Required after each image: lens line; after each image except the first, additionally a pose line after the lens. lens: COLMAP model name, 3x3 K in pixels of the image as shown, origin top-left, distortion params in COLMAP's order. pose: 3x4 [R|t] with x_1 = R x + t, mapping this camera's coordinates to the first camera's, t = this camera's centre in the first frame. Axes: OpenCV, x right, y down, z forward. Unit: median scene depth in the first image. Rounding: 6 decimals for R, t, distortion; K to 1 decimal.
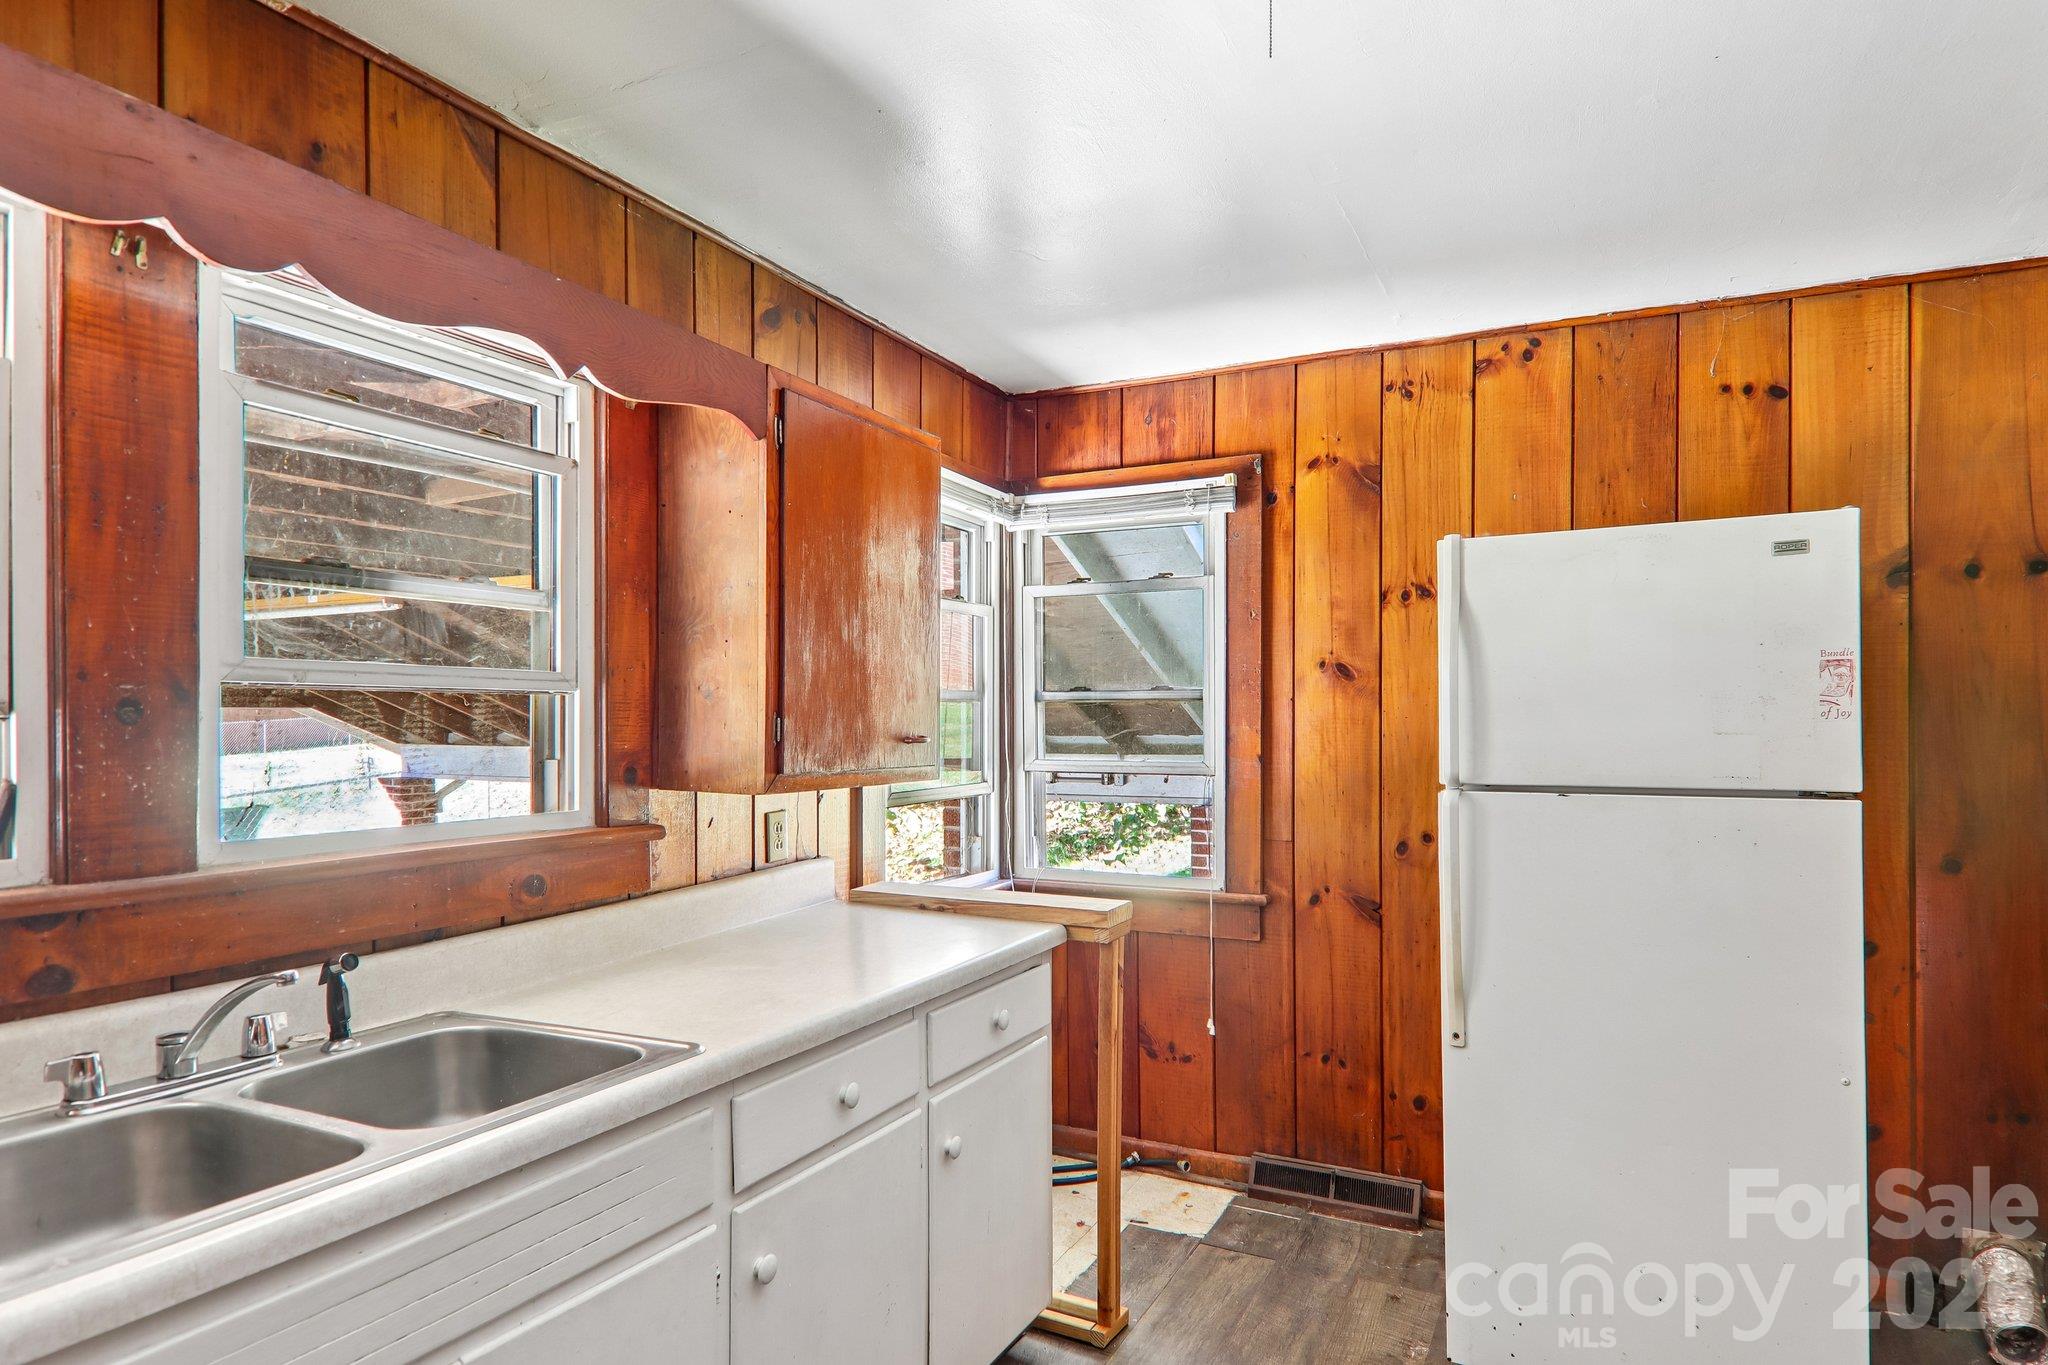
lens RADIAL K [[1160.4, 0, 1028.4], [0, 1160.4, 742.5], [0, 0, 1]] dist [0.019454, -0.046877]
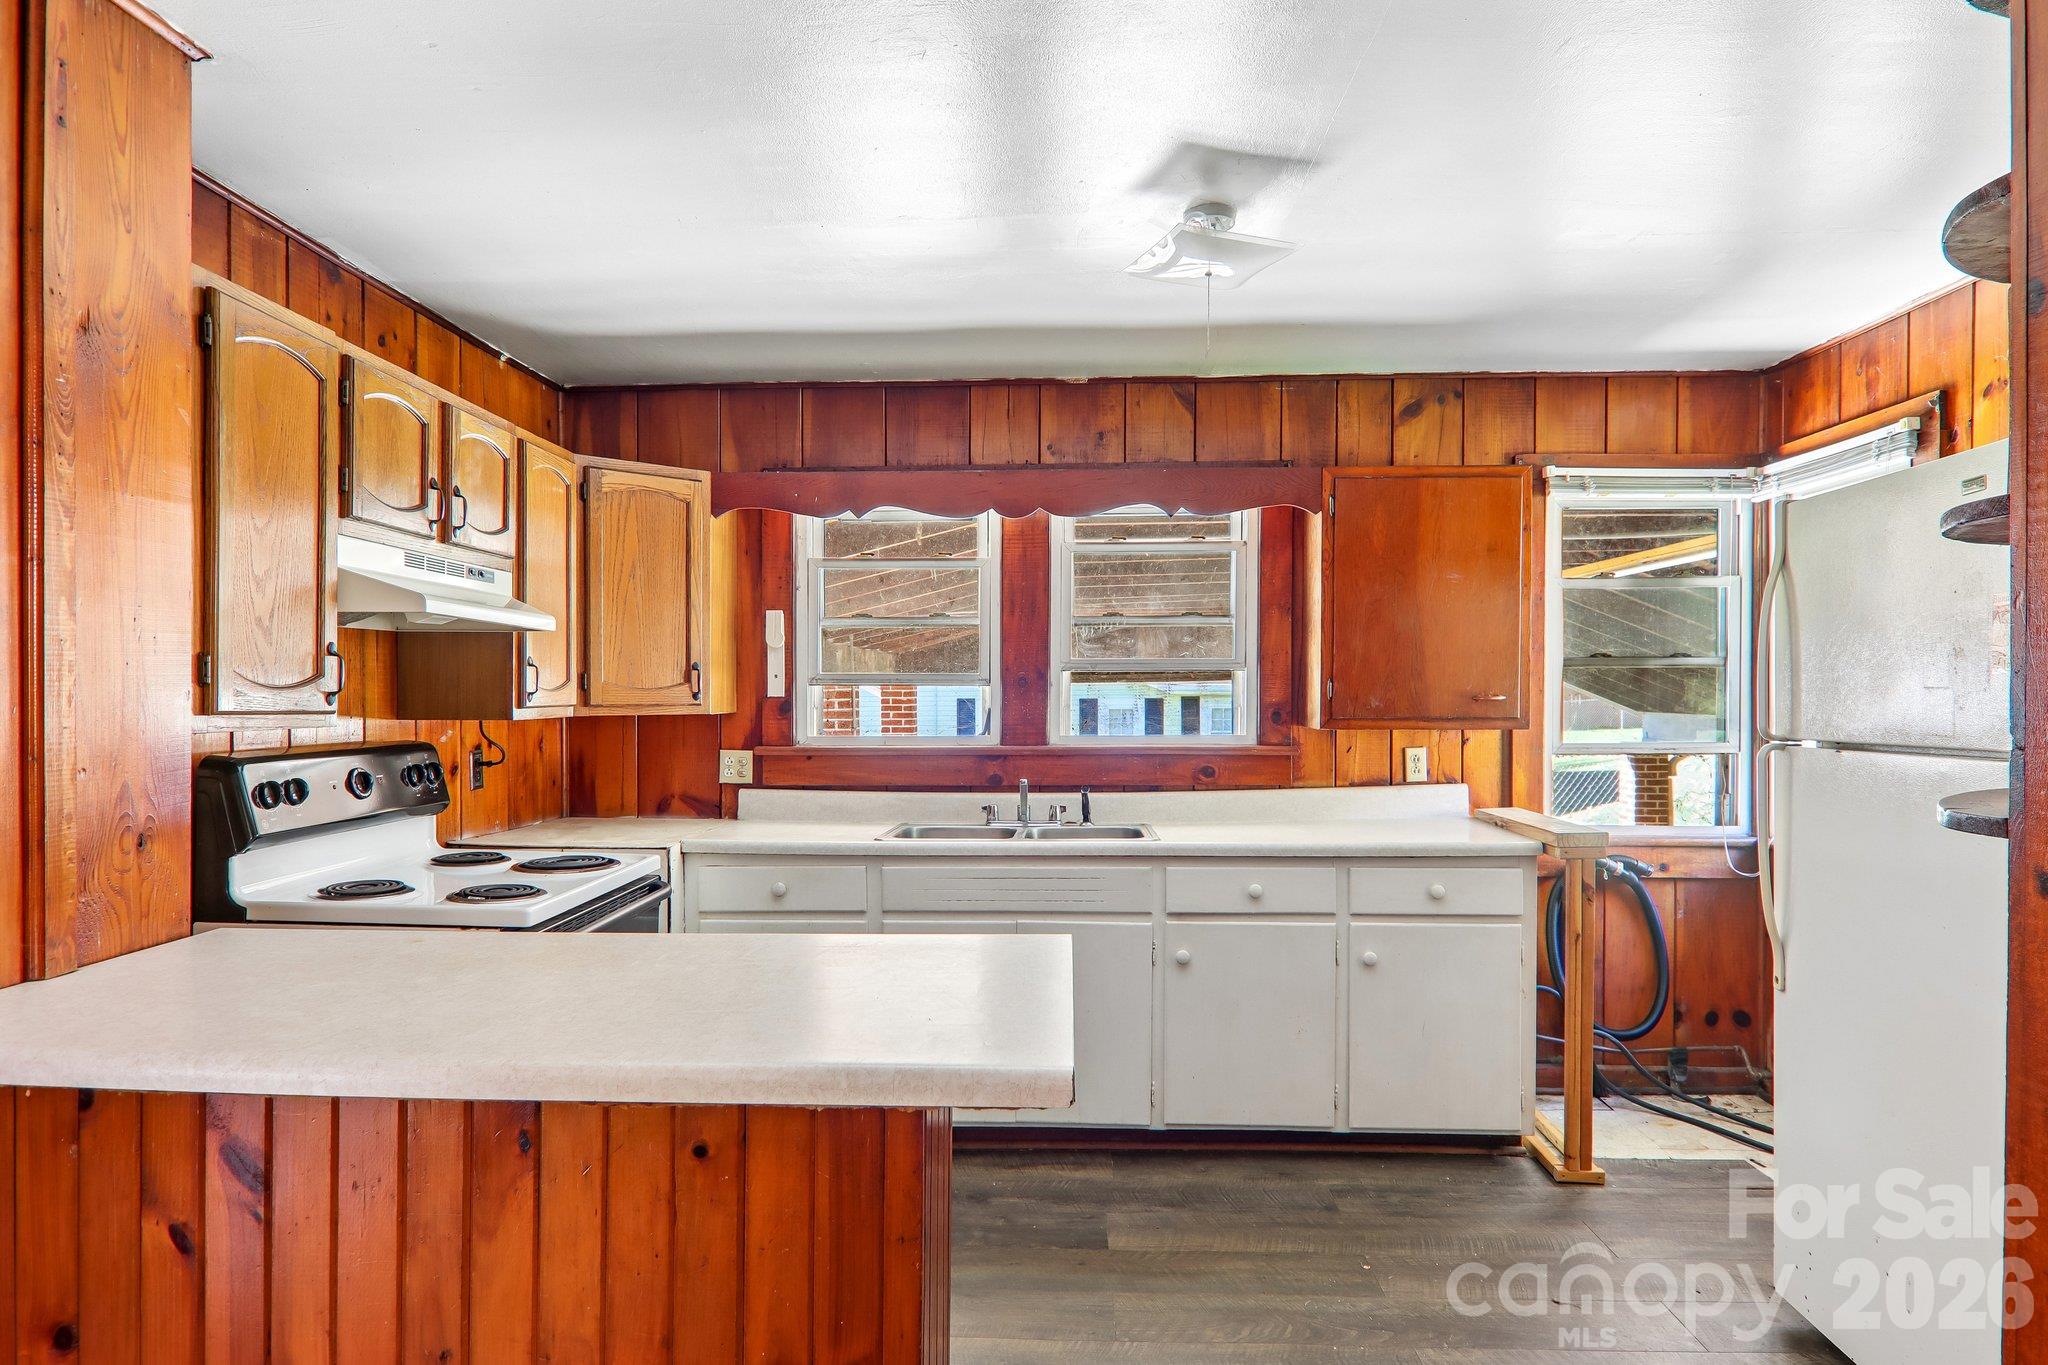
lens RADIAL K [[1191.3, 0, 997.2], [0, 1191.3, 698.6], [0, 0, 1]] dist [0.048518, -0.051525]
pose [[0.393411, 0.004001, -0.919354, 0.969268], [-0.014598, 0.999892, -0.001895, 0.009503], [0.919247, 0.014167, 0.393427, -0.069733]]
